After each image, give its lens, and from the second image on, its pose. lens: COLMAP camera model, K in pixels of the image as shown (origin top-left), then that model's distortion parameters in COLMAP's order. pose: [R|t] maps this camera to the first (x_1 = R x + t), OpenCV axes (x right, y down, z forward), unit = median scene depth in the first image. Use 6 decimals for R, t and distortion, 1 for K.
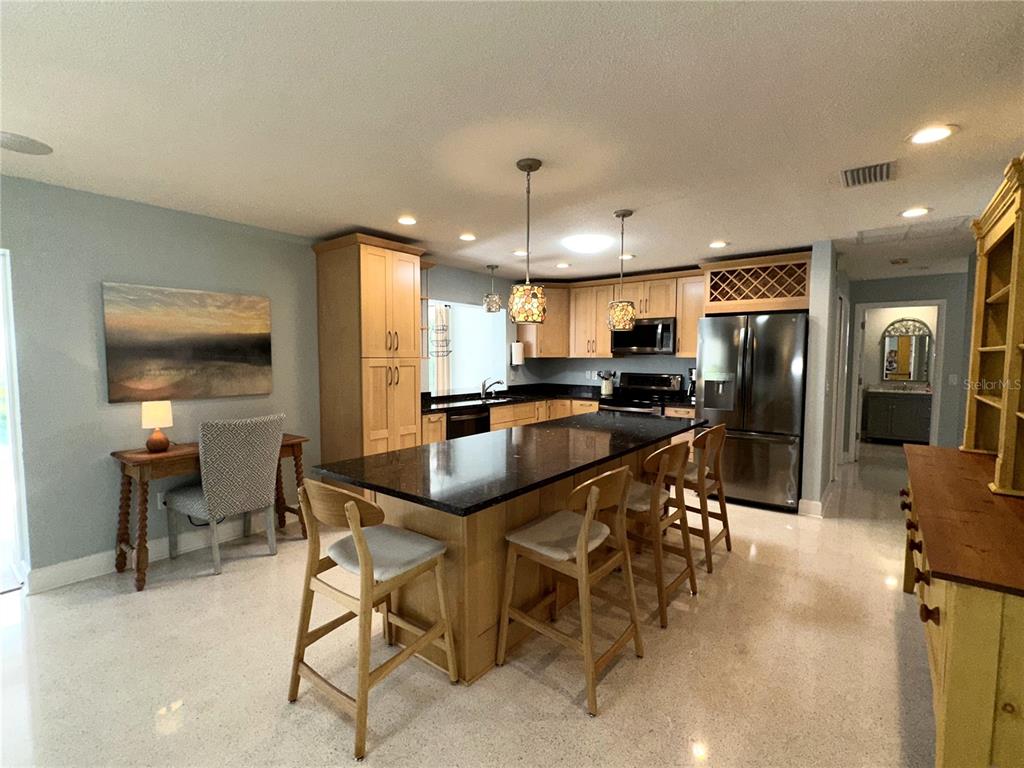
lens RADIAL K [[477.4, 0, 511.9], [0, 477.4, 385.3], [0, 0, 1]] dist [-0.002932, 0.000170]
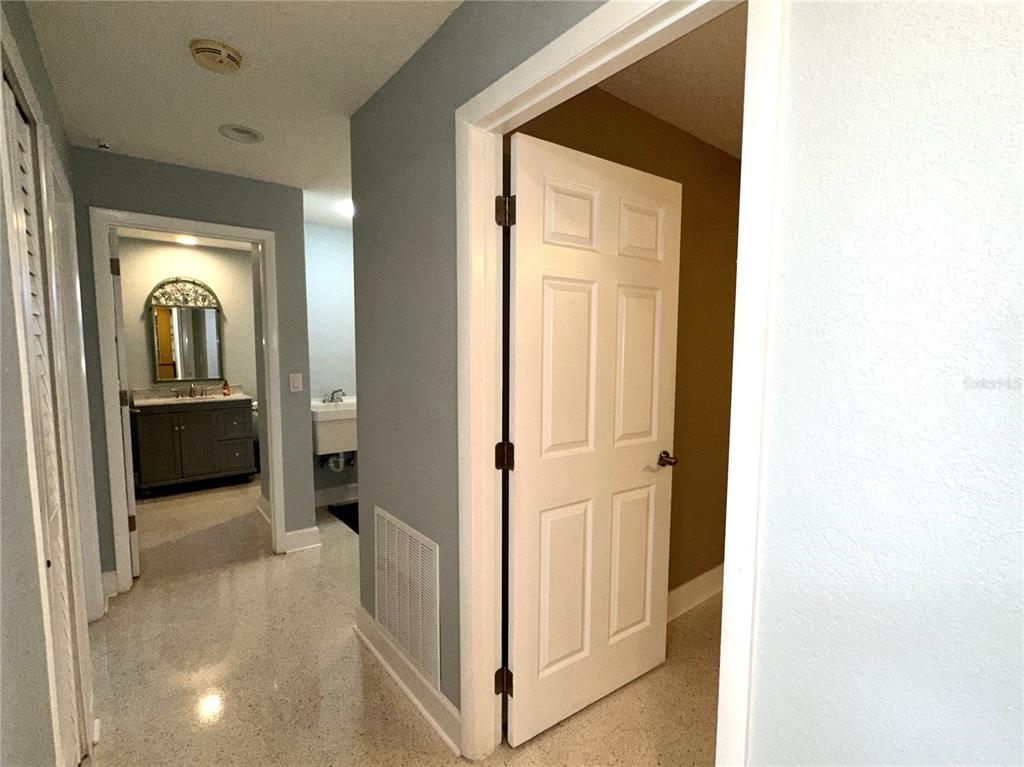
lens RADIAL K [[477.4, 0, 511.9], [0, 477.4, 384.8], [0, 0, 1]] dist [-0.002932, 0.000170]
pose [[0.226914, -0.088162, 0.969916, 0.613545], [0.059018, 0.995309, 0.076663, -0.051862], [-0.972125, 0.039847, 0.231053, 0.870489]]
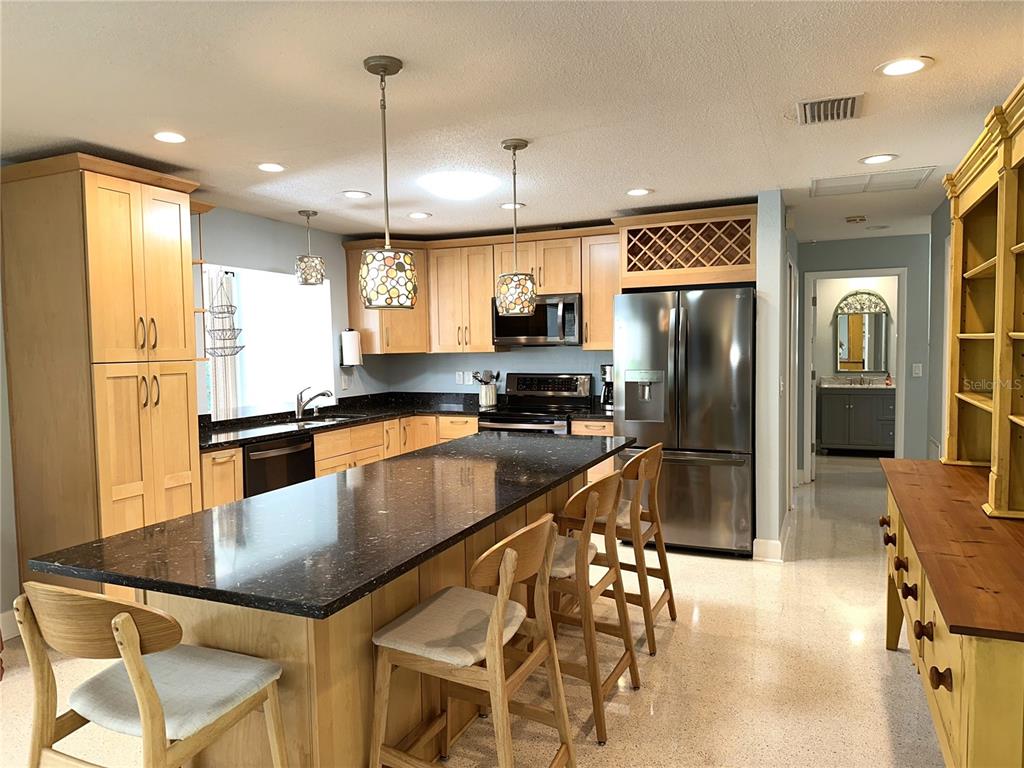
lens RADIAL K [[717.3, 0, 506.9], [0, 717.3, 383.8], [0, 0, 1]] dist [0.097002, -0.136665]
pose [[0.969345, -0.032161, 0.243591, -0.034528], [0.034285, 0.999402, -0.004485, -0.009649], [-0.243301, 0.012699, 0.969868, -0.001364]]
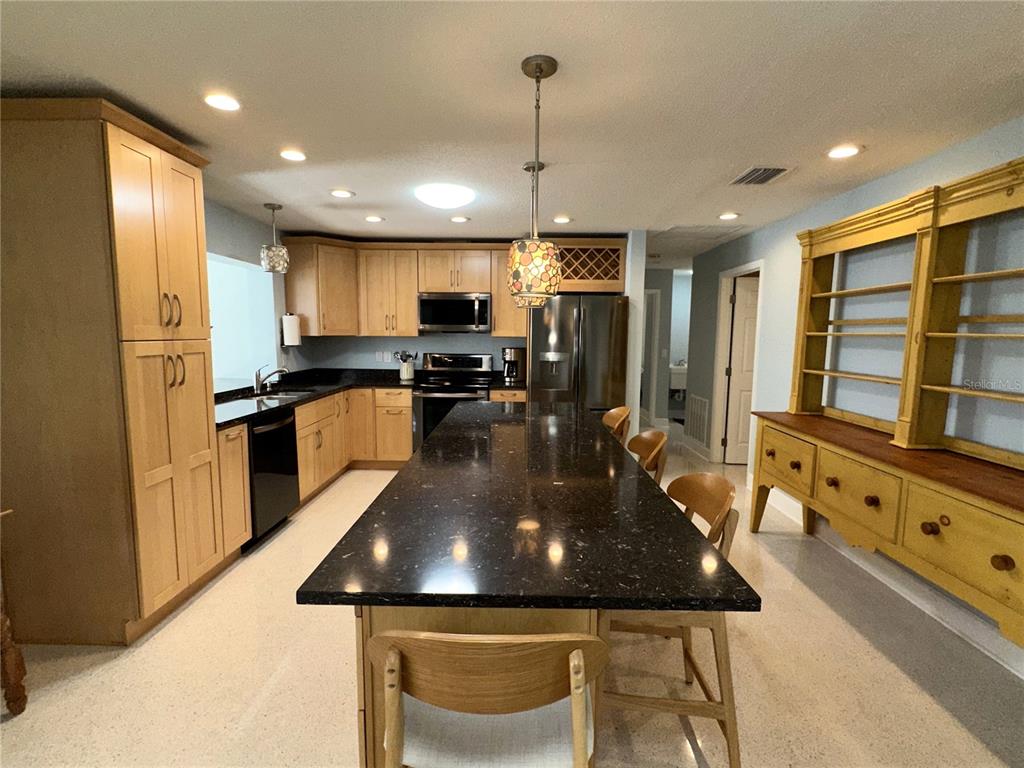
lens RADIAL K [[494.7, 0, 513.3], [0, 494.7, 386.4], [0, 0, 1]] dist [-0.004116, -0.000392]
pose [[0.794416, -0.061323, 0.604270, -0.279349], [0.029965, 0.997636, 0.061848, -0.025404], [-0.606634, -0.031026, 0.794375, 0.265985]]
